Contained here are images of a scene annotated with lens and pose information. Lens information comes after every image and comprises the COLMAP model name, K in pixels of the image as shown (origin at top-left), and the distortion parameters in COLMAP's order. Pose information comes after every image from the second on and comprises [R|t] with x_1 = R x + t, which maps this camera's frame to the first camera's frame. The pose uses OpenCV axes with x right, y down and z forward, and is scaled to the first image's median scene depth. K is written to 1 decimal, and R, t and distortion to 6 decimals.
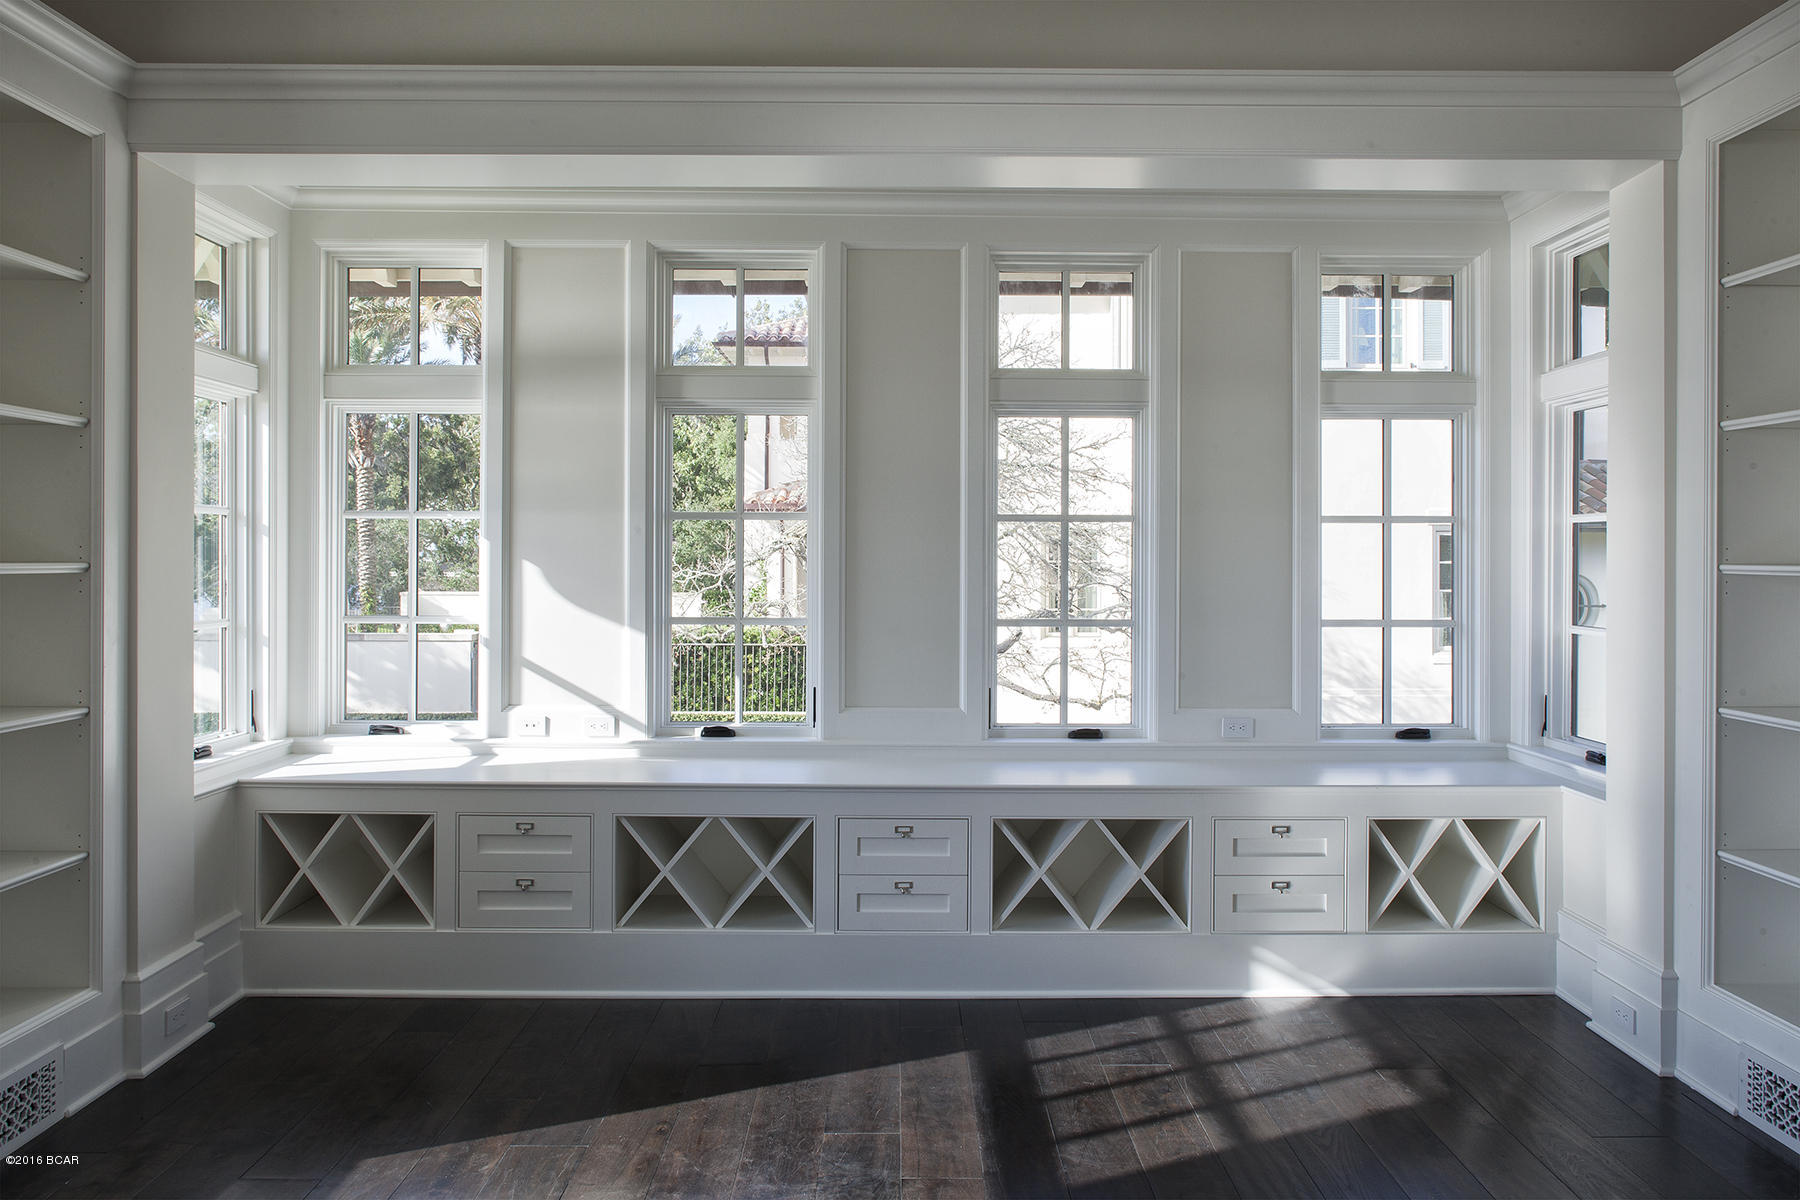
lens RADIAL K [[1294.0, 0, 896.7], [0, 1294.0, 584.8], [0, 0, 1]] dist [-0.038622, 0.060716]
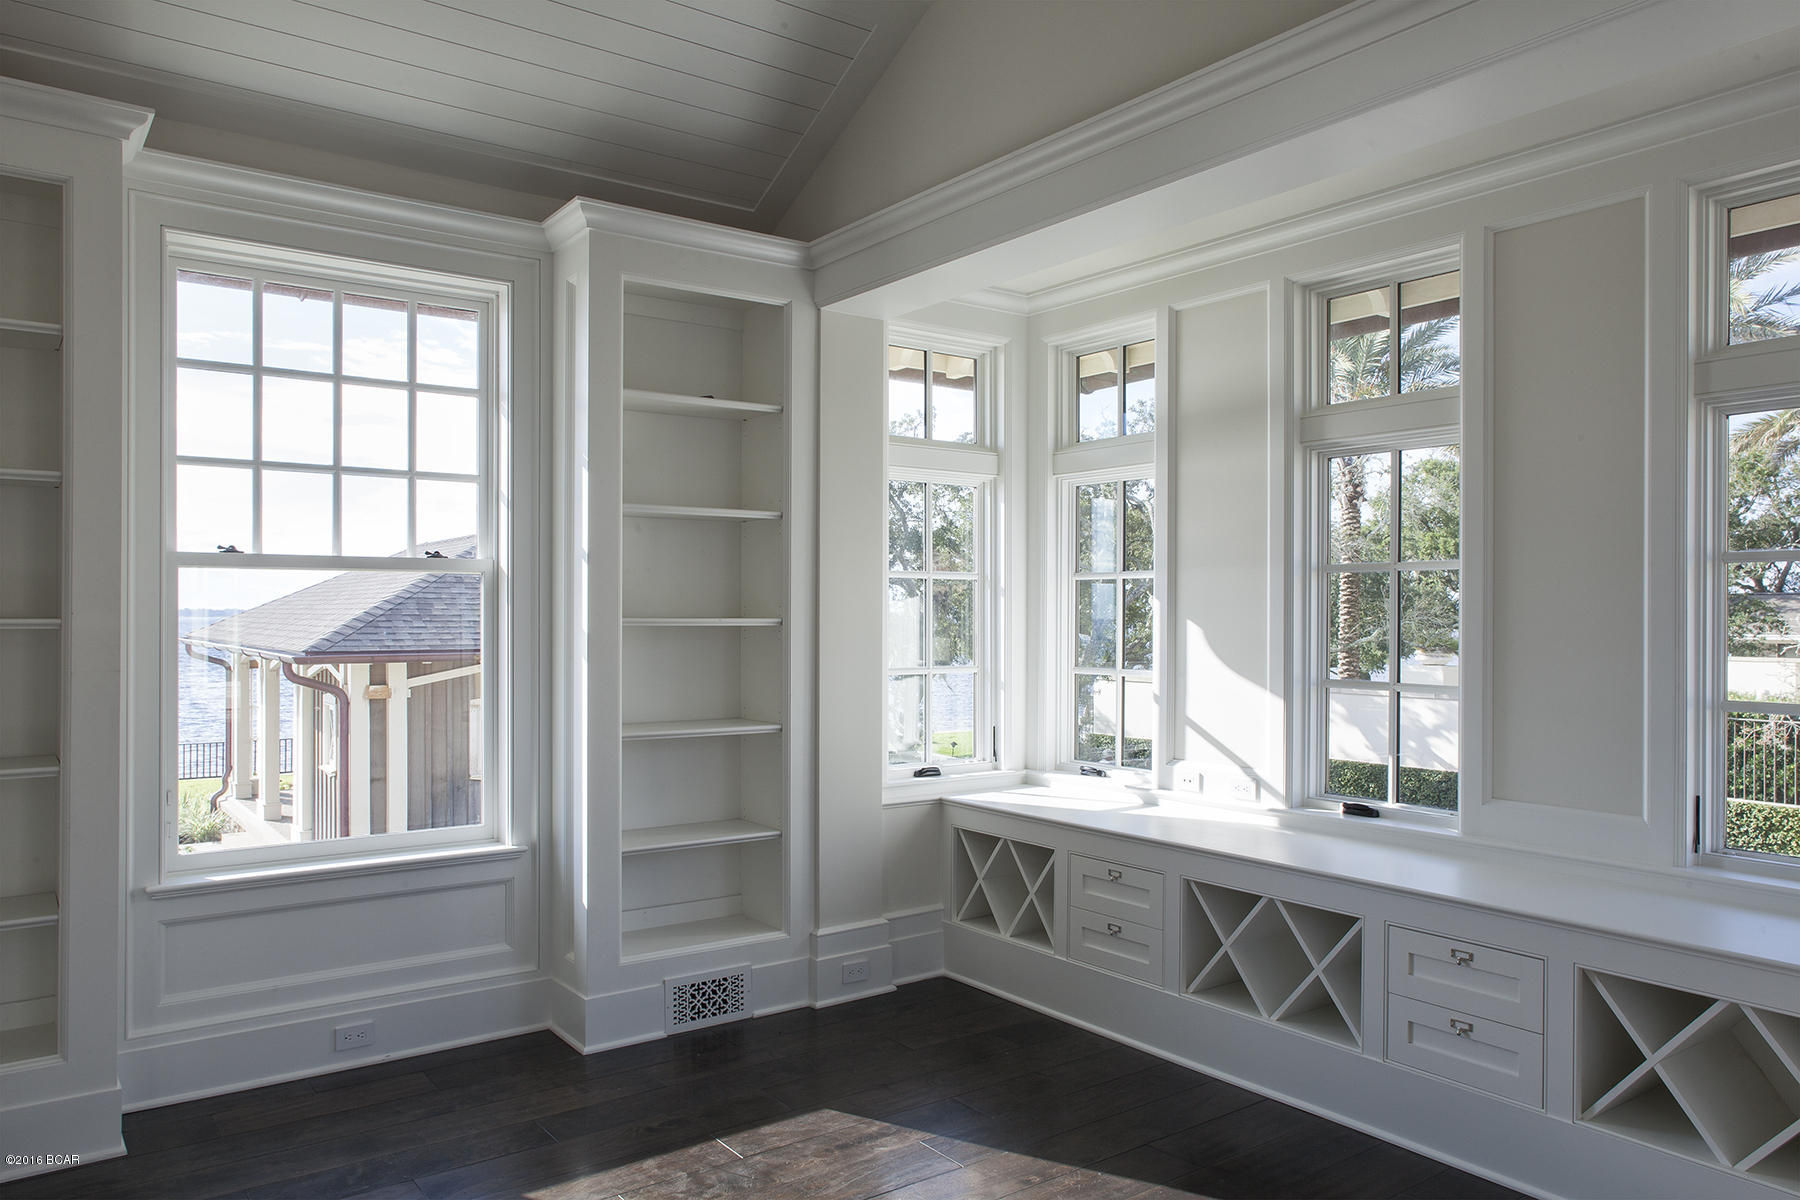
lens RADIAL K [[1285.6, 0, 905.0], [0, 1285.6, 641.7], [0, 0, 1]] dist [0.000012, 0.001418]
pose [[0.576698, 0.016063, -0.816800, 0.449408], [-0.017025, 0.999826, 0.007641, -0.004604], [0.816780, 0.009499, 0.576871, 0.258062]]
